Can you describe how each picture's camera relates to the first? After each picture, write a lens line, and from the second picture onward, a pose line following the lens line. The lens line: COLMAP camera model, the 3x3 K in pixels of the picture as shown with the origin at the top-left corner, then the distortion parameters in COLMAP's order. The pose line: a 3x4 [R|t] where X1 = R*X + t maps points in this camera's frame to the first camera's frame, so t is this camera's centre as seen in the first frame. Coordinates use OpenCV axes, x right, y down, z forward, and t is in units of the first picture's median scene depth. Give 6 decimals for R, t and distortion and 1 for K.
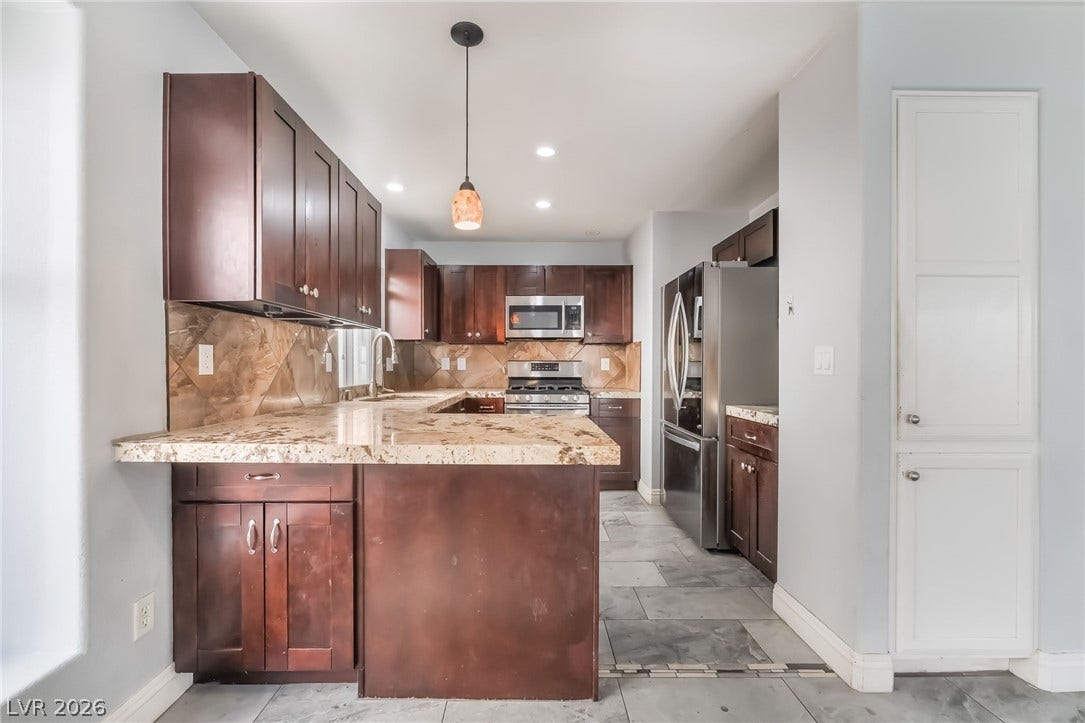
lens RADIAL K [[448.6, 0, 532.3], [0, 448.6, 366.8], [0, 0, 1]] dist [-0.004016, -0.000239]
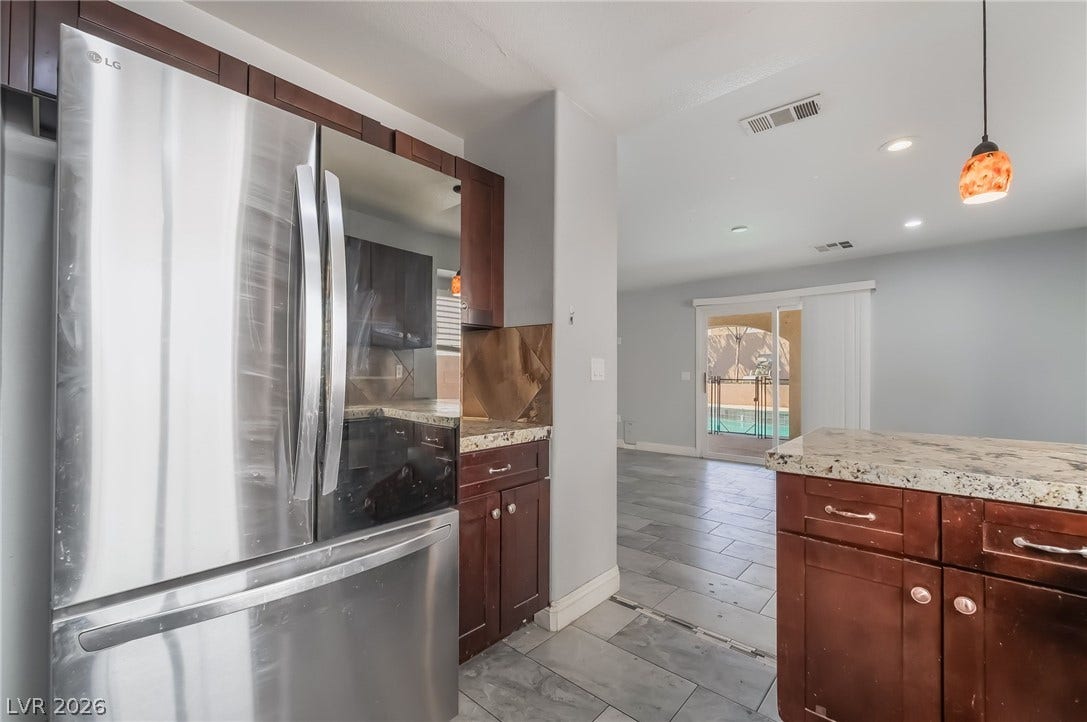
lens RADIAL K [[452.8, 0, 545.7], [0, 452.8, 366.1], [0, 0, 1]] dist [-0.003392, -0.000353]
pose [[-0.750364, 0.003703, 0.661014, -0.045259], [-0.004400, 0.999934, -0.010597, -0.002891], [-0.661010, -0.010860, -0.750298, 1.065104]]
